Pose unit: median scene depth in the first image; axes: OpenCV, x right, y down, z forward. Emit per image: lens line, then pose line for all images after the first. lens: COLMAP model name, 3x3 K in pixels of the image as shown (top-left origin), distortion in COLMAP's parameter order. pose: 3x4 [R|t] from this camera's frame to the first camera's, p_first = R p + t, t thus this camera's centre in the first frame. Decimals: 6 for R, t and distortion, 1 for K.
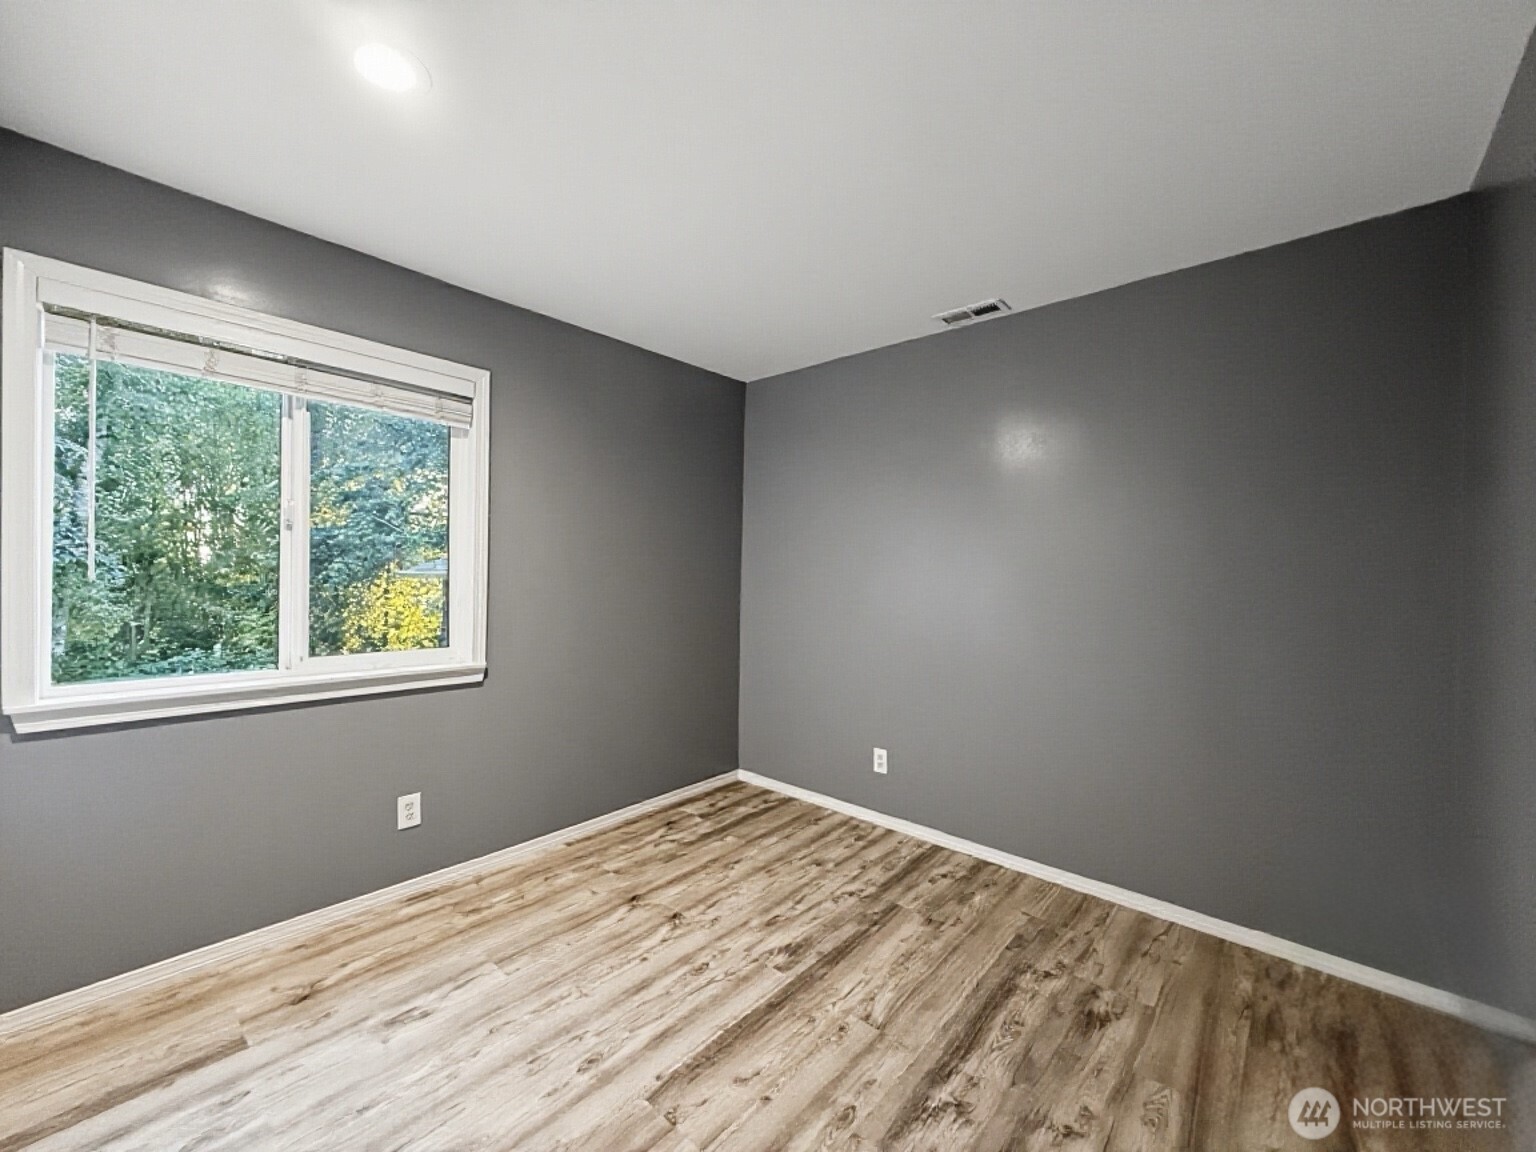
lens RADIAL K [[611.2, 0, 765.0], [0, 611.2, 577.2], [0, 0, 1]] dist [0.000039, -0.000066]
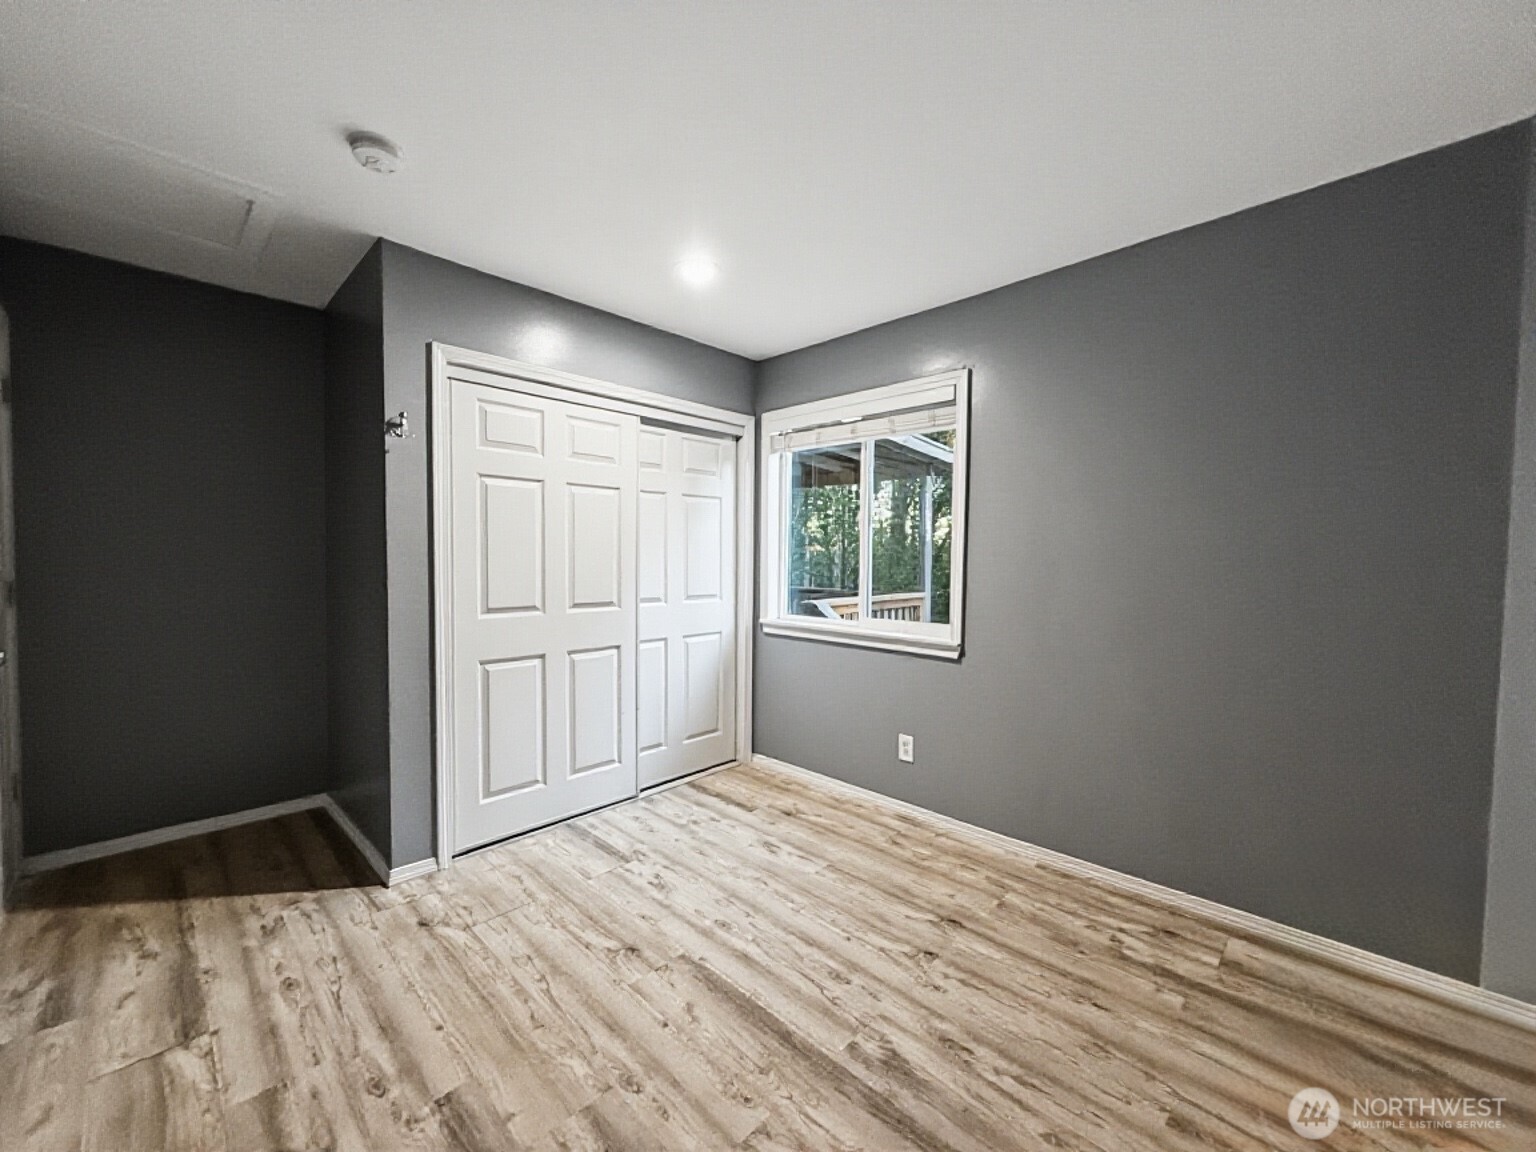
lens RADIAL K [[611.2, 0, 765.0], [0, 611.2, 577.2], [0, 0, 1]] dist [0.000039, -0.000066]
pose [[-0.047296, 0.020038, -0.998680, 0.729637], [-0.011402, 0.999723, 0.020599, 0.008523], [0.998816, 0.012361, -0.047054, 0.818419]]
